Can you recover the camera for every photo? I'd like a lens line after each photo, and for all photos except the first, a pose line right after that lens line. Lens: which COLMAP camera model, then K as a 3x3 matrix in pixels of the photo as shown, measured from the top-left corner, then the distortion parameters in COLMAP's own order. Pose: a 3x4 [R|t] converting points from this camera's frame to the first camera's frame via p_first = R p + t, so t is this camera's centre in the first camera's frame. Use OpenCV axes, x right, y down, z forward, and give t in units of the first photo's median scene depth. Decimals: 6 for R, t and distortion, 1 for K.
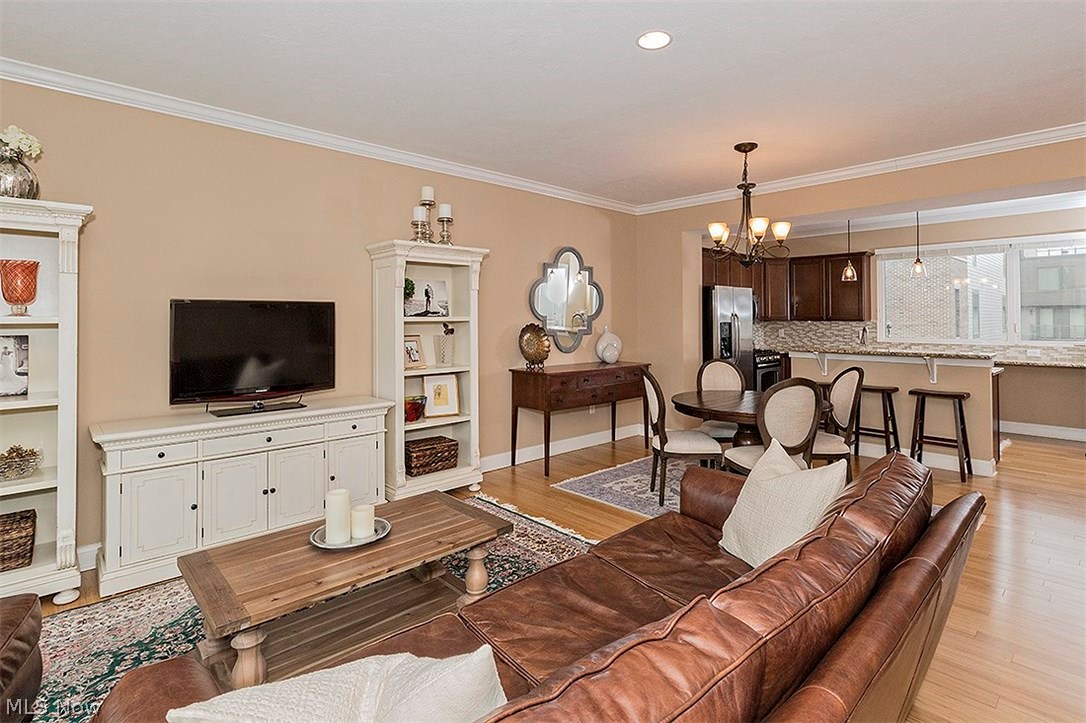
lens RADIAL K [[508.6, 0, 600.6], [0, 508.6, 301.3], [0, 0, 1]] dist [0.003243, -0.001030]
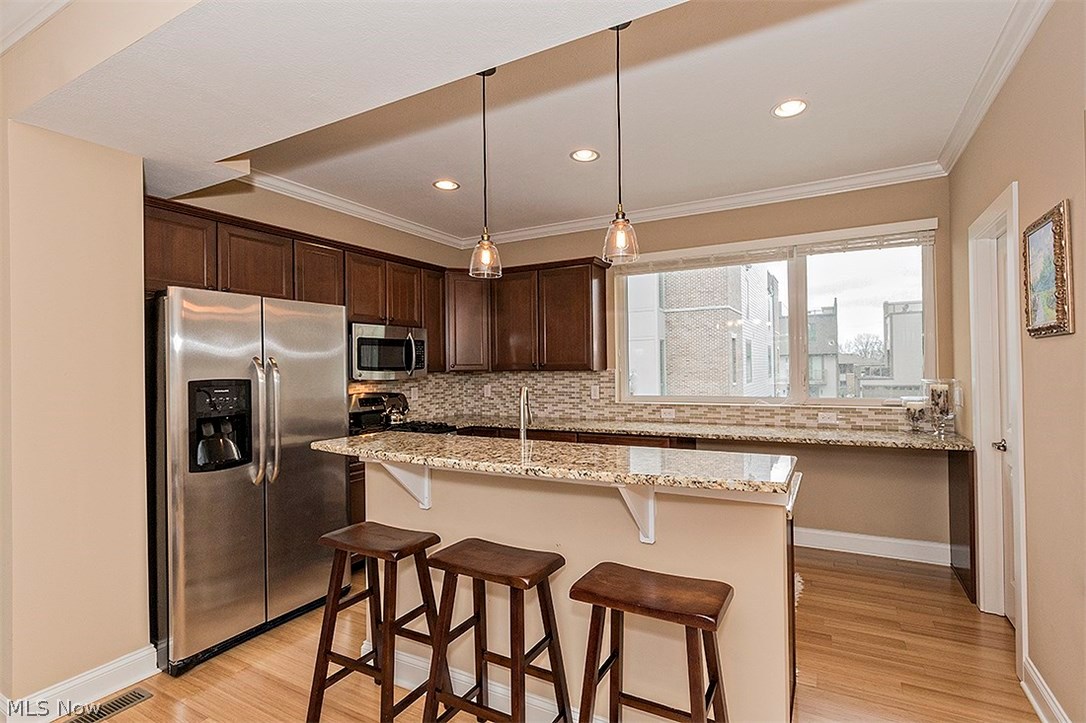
lens RADIAL K [[508.6, 0, 549.0], [0, 508.6, 354.7], [0, 0, 1]] dist [0.003243, -0.001030]
pose [[0.966209, -0.005959, 0.257692, 0.494551], [0.004418, 0.999969, 0.006559, 0.024432], [-0.257723, -0.005199, 0.966205, 0.670514]]
